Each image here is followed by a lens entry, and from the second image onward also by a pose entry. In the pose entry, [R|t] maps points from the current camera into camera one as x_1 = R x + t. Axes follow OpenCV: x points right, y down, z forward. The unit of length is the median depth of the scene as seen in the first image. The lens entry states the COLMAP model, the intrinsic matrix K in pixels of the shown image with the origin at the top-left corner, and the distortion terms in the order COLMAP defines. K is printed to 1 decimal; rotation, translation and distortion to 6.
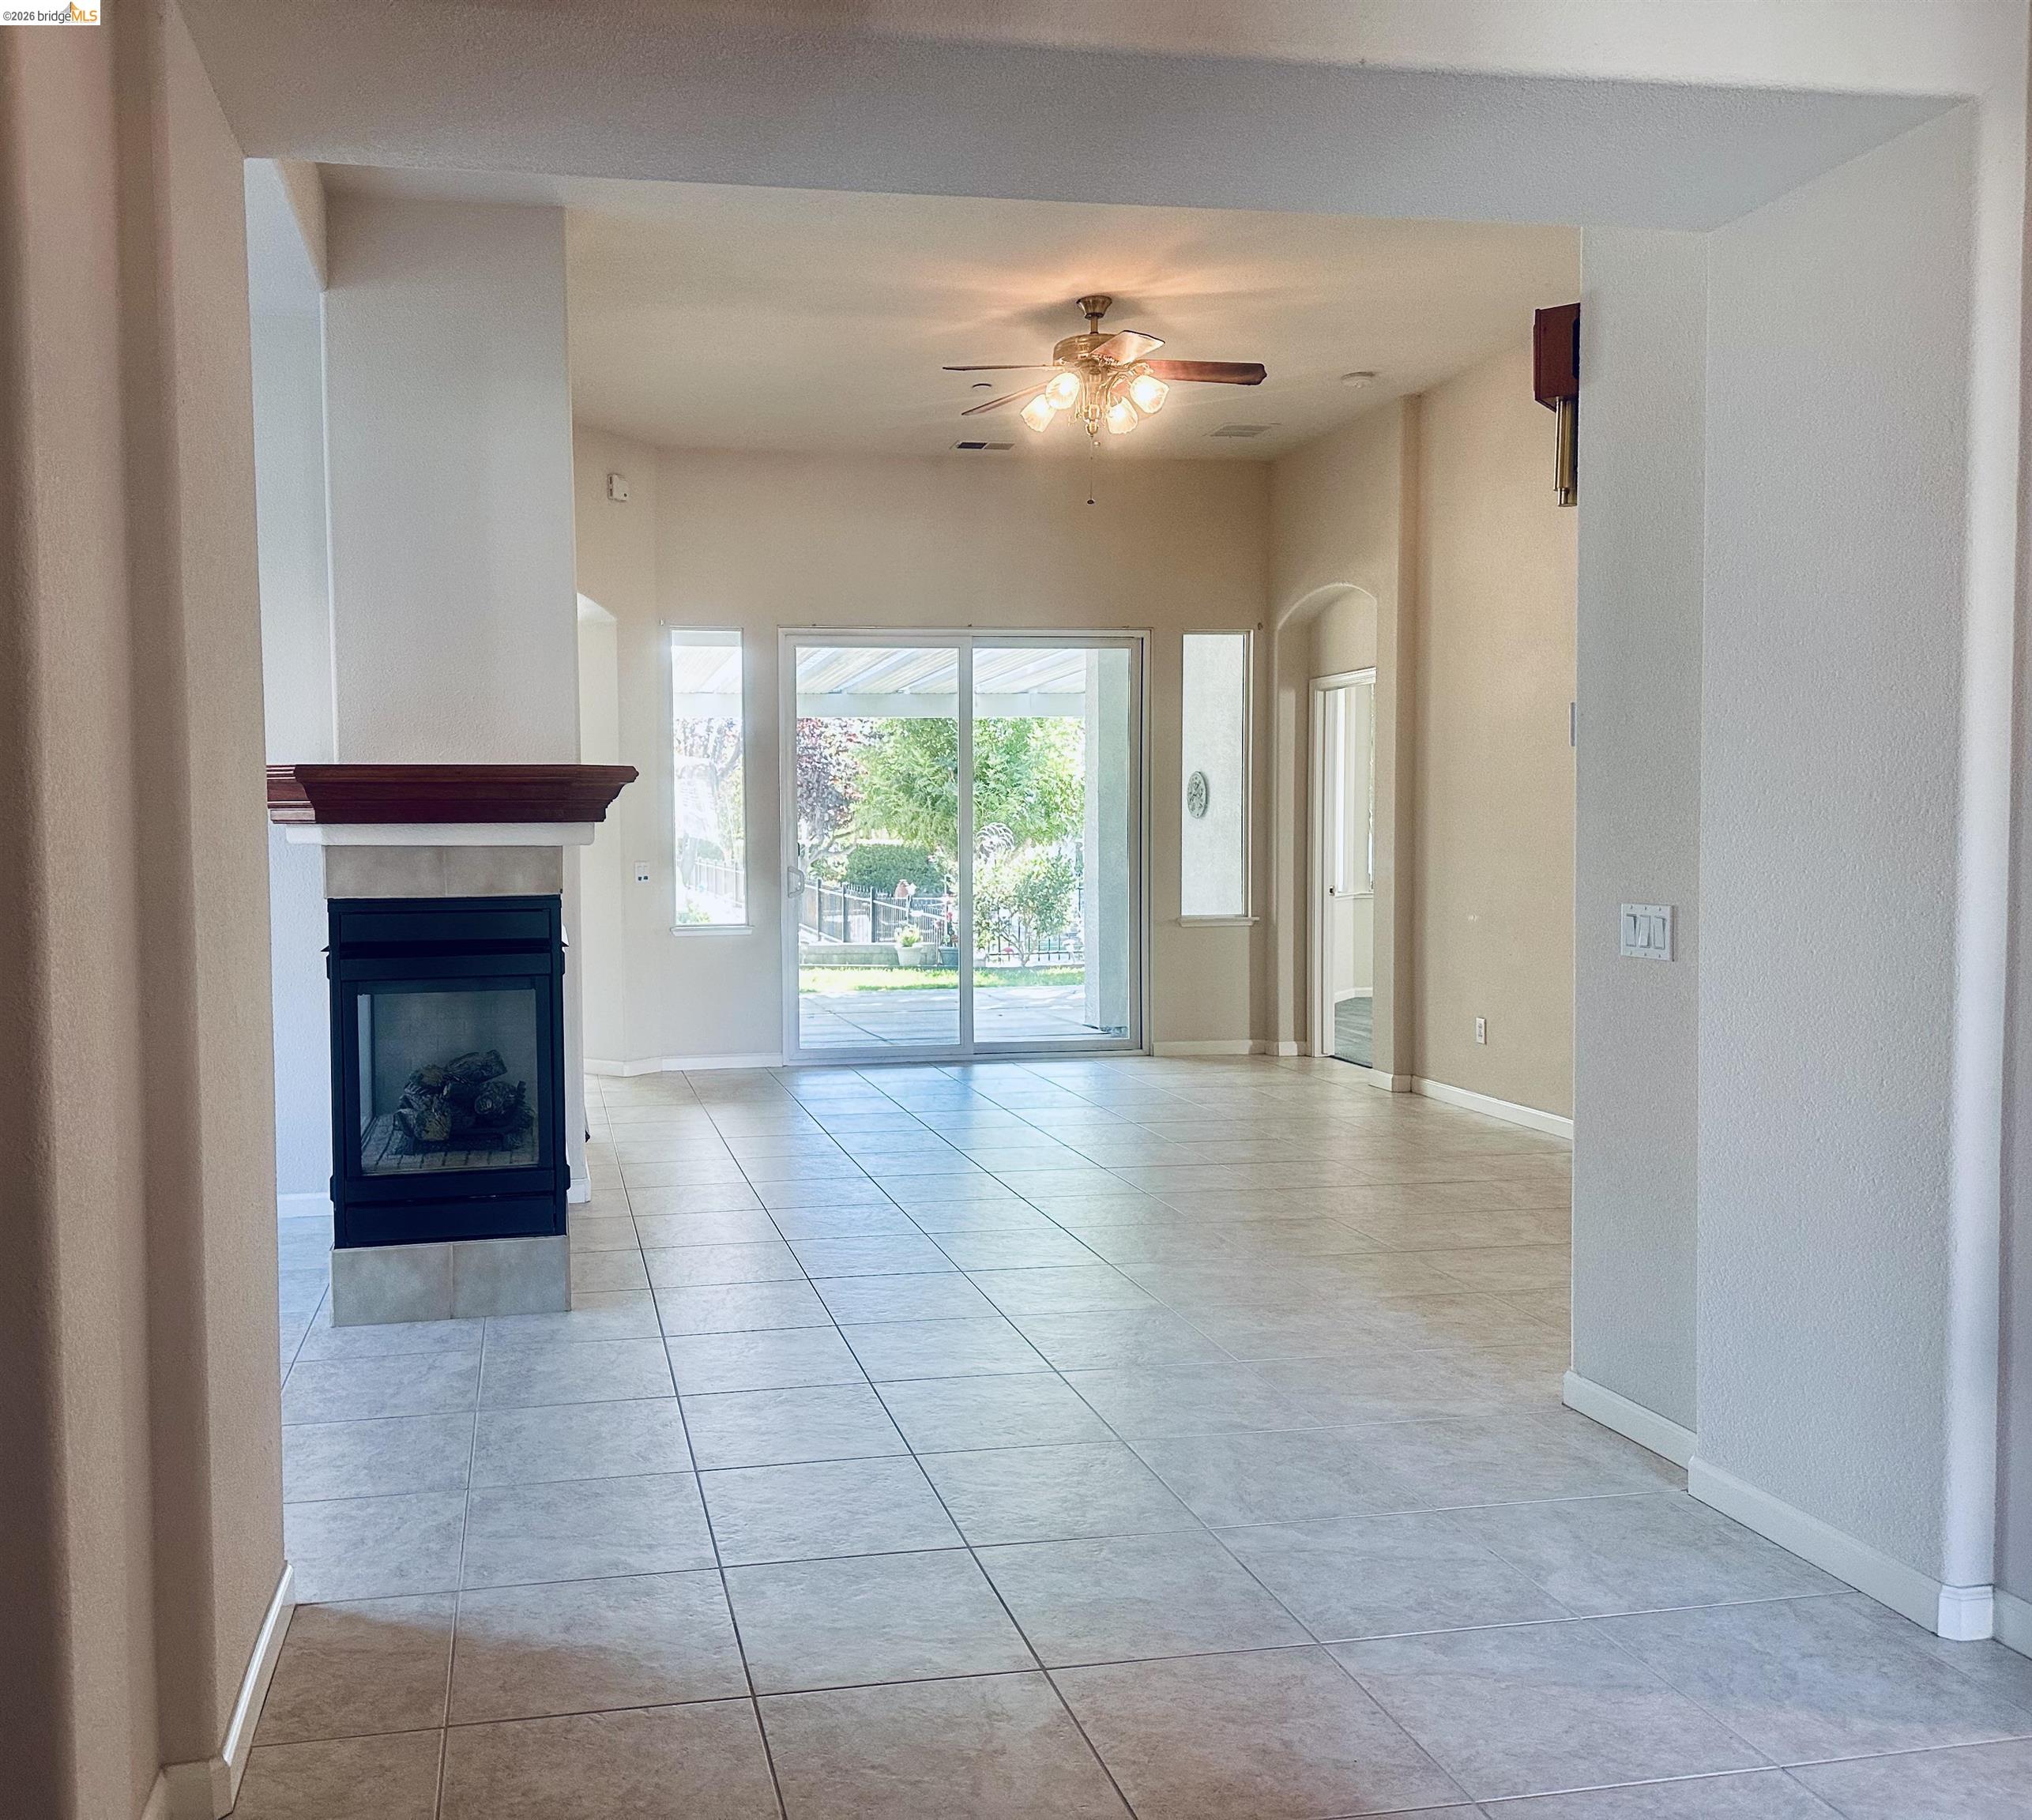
lens RADIAL K [[1589.4, 0, 1008.4], [0, 1589.4, 911.9], [0, 0, 1]] dist [0.093873, 0.000468]
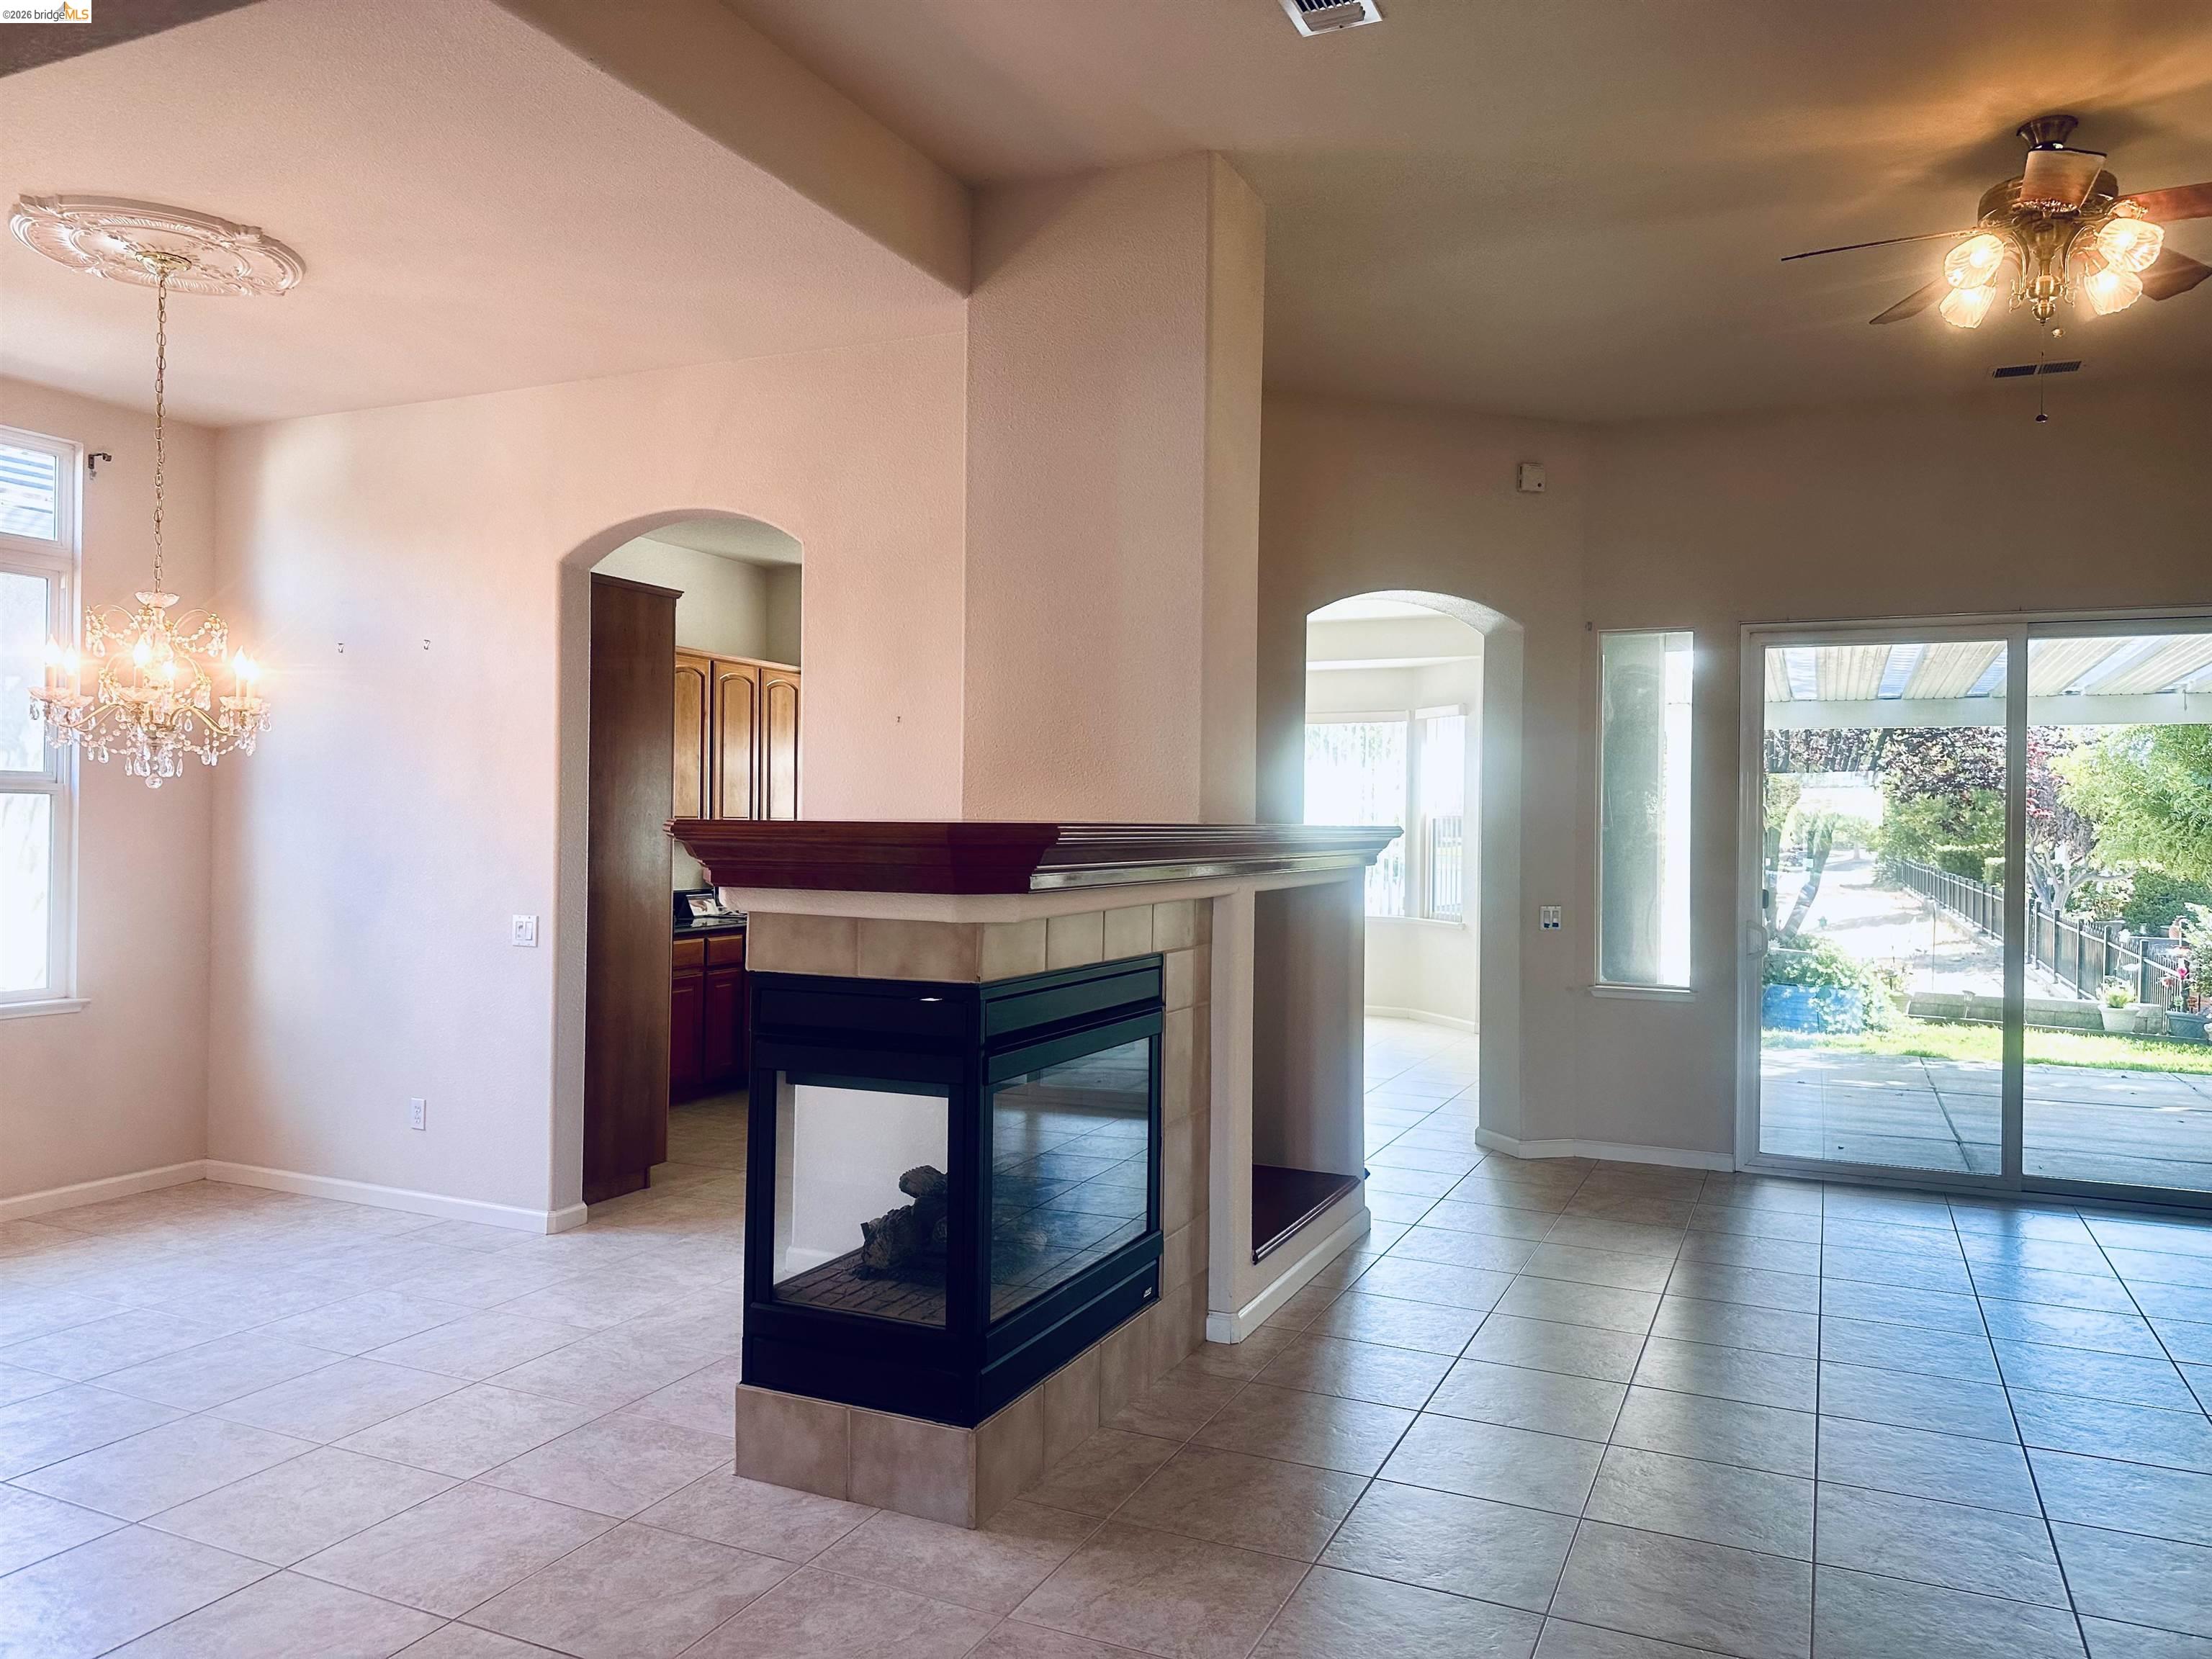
lens RADIAL K [[1643.6, 0, 1103.5], [0, 1643.6, 816.0], [0, 0, 1]] dist [0.012851, 0.000602]
pose [[0.807440, 0.019847, -0.589615, 0.143224], [-0.060162, 0.996994, -0.048829, -0.034386], [0.586873, 0.074899, 0.806207, 0.230407]]
